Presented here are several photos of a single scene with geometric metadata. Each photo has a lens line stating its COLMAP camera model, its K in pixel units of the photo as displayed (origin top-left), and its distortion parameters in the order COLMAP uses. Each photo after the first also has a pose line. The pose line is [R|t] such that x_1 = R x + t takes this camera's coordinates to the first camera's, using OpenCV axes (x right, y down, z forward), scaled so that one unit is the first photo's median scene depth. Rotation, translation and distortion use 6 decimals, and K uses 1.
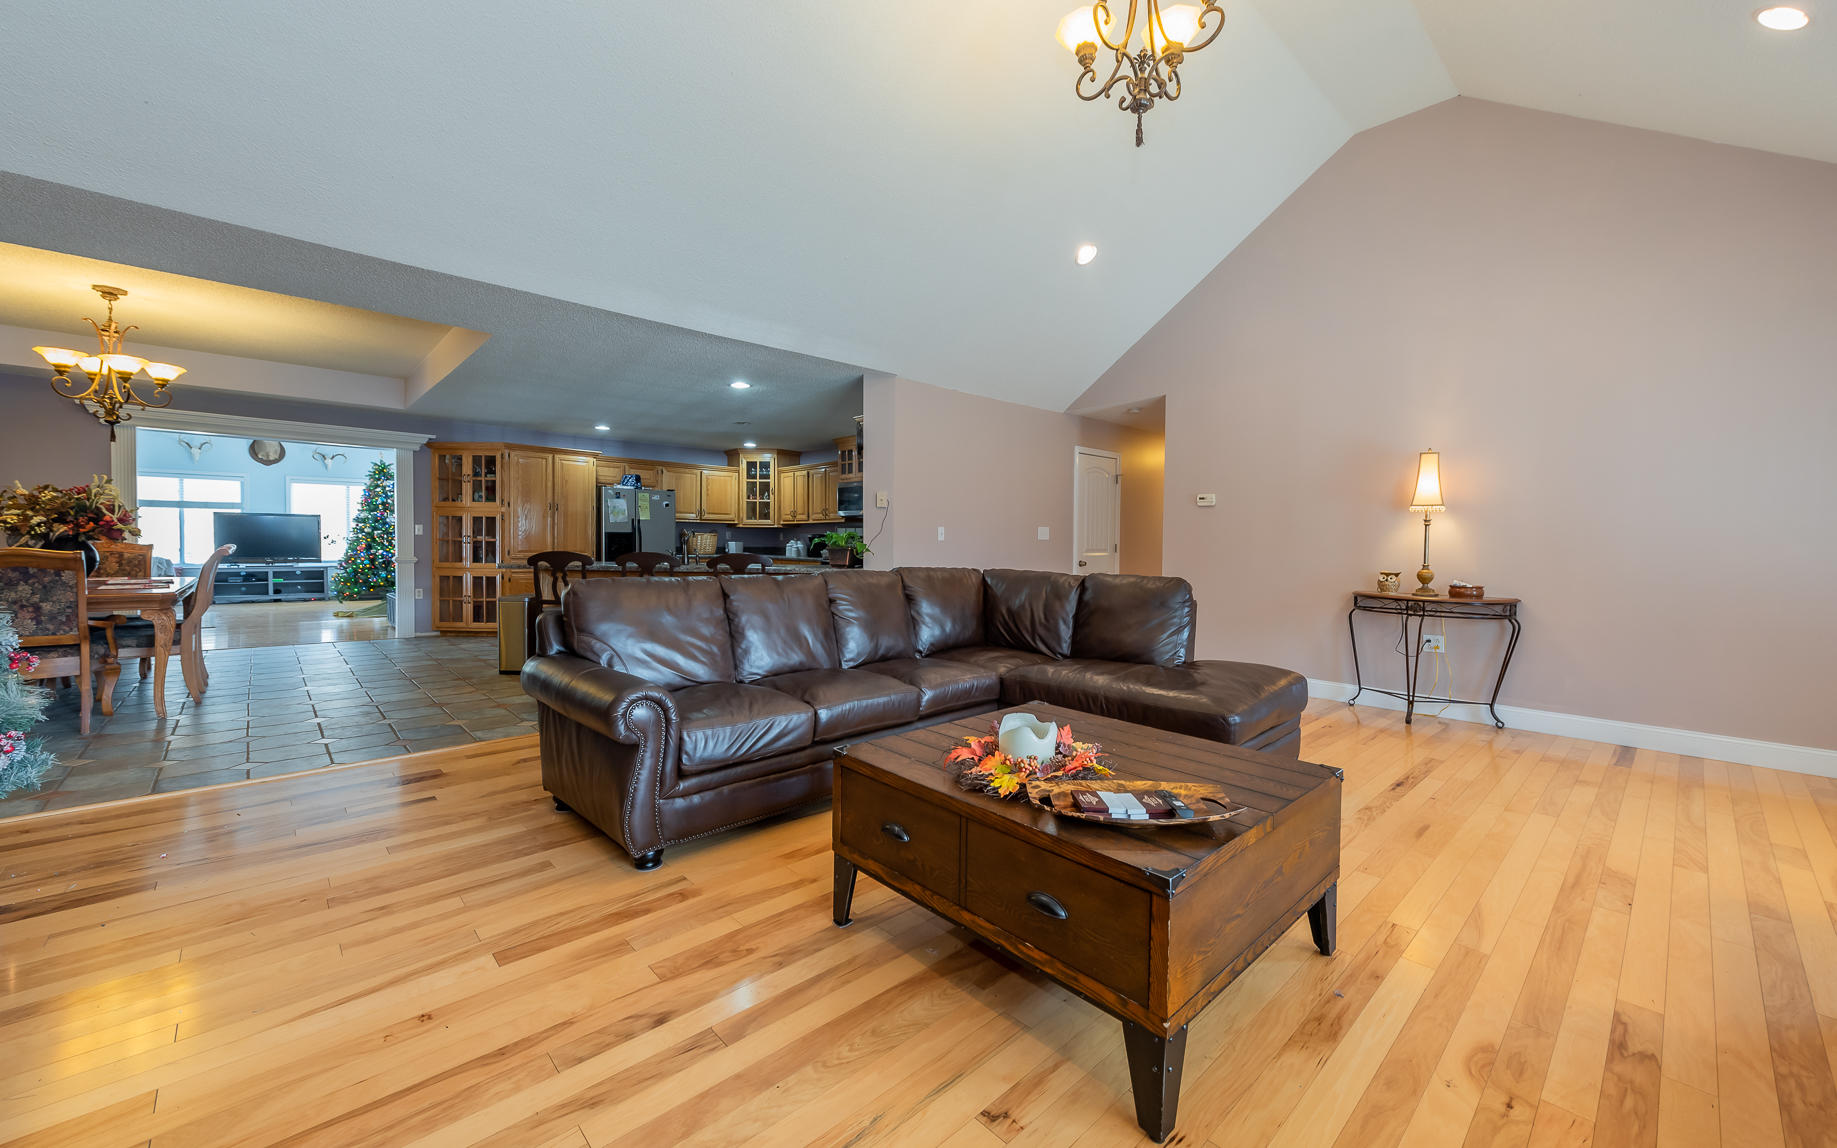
lens RADIAL K [[712.8, 0, 922.1], [0, 712.8, 561.2], [0, 0, 1]] dist [0.013618, -0.004853]
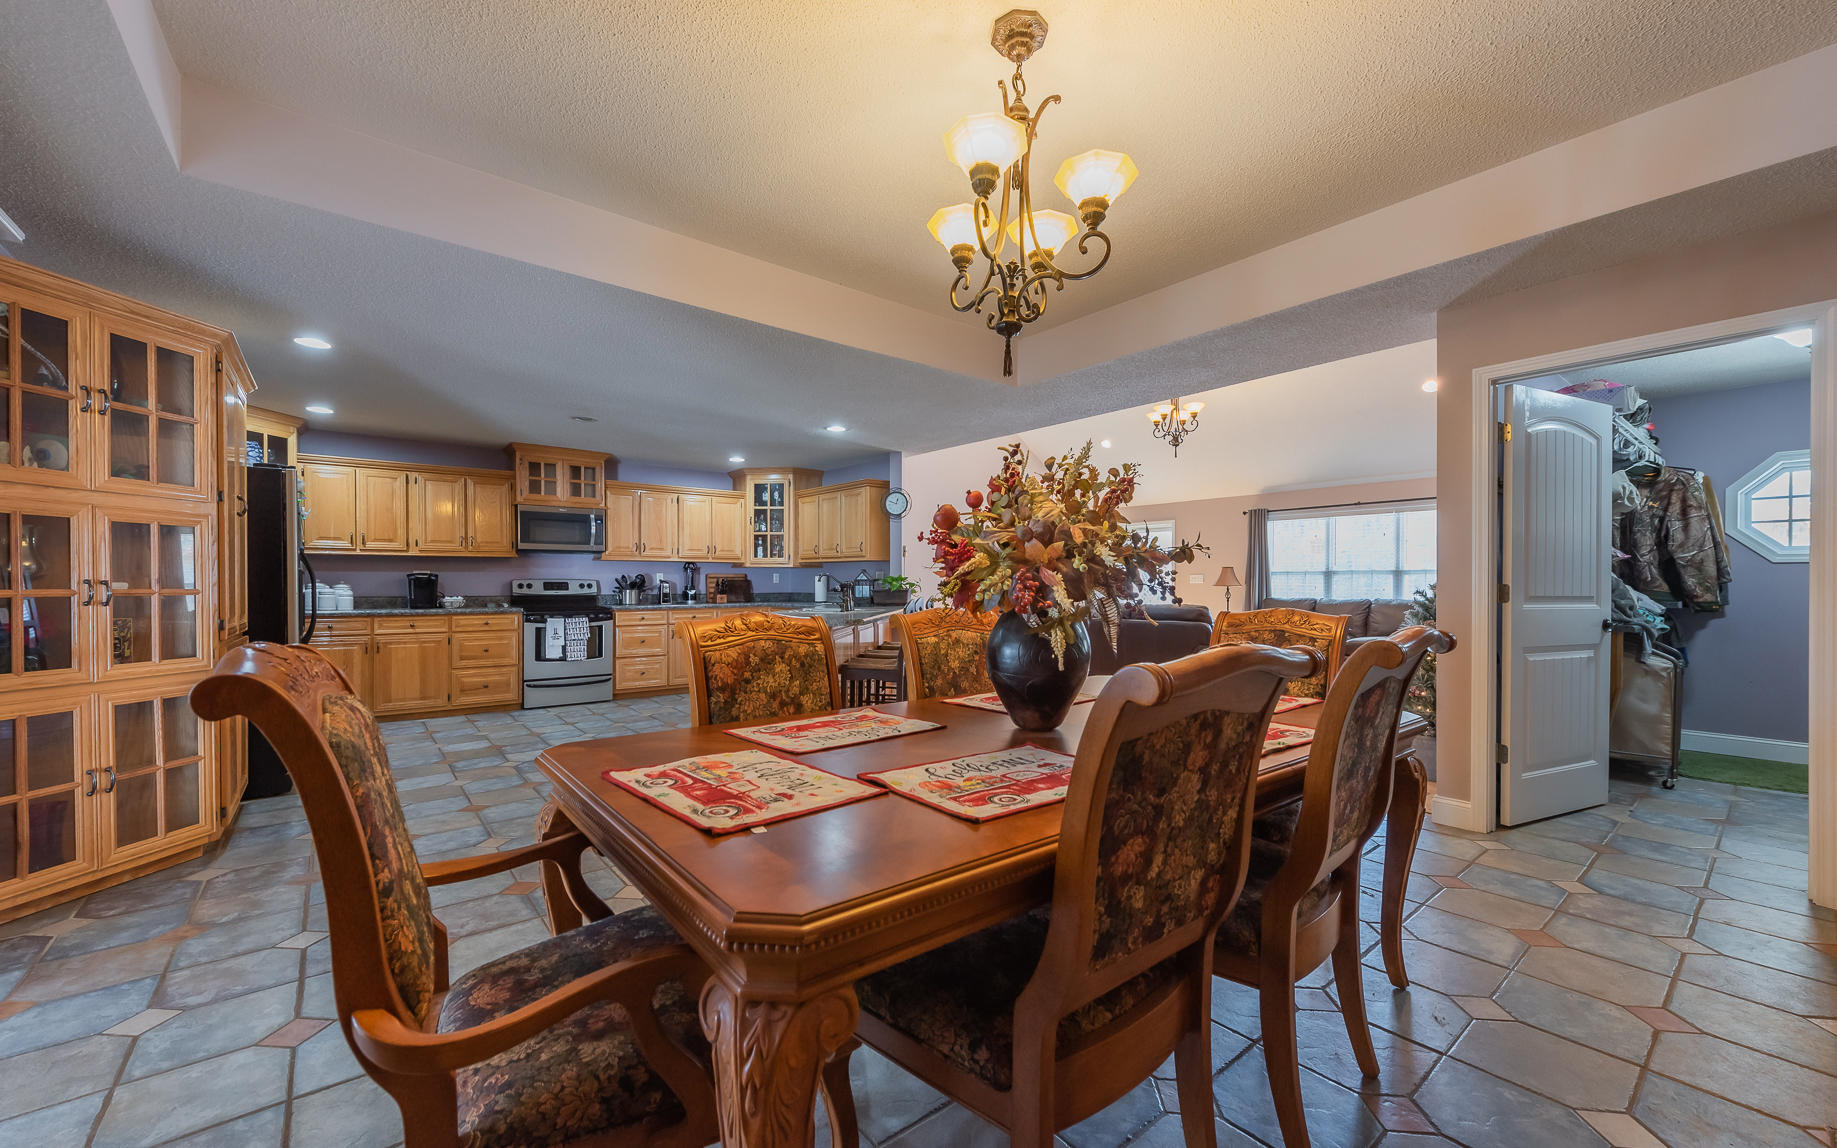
lens RADIAL K [[709.1, 0, 924.5], [0, 709.1, 596.8], [0, 0, 1]] dist [0.004164, -0.000270]
pose [[0.059026, -0.030245, 0.997798, -0.832539], [0.025895, 0.999251, 0.028757, -0.025187], [-0.997921, 0.024141, 0.059765, 0.550440]]
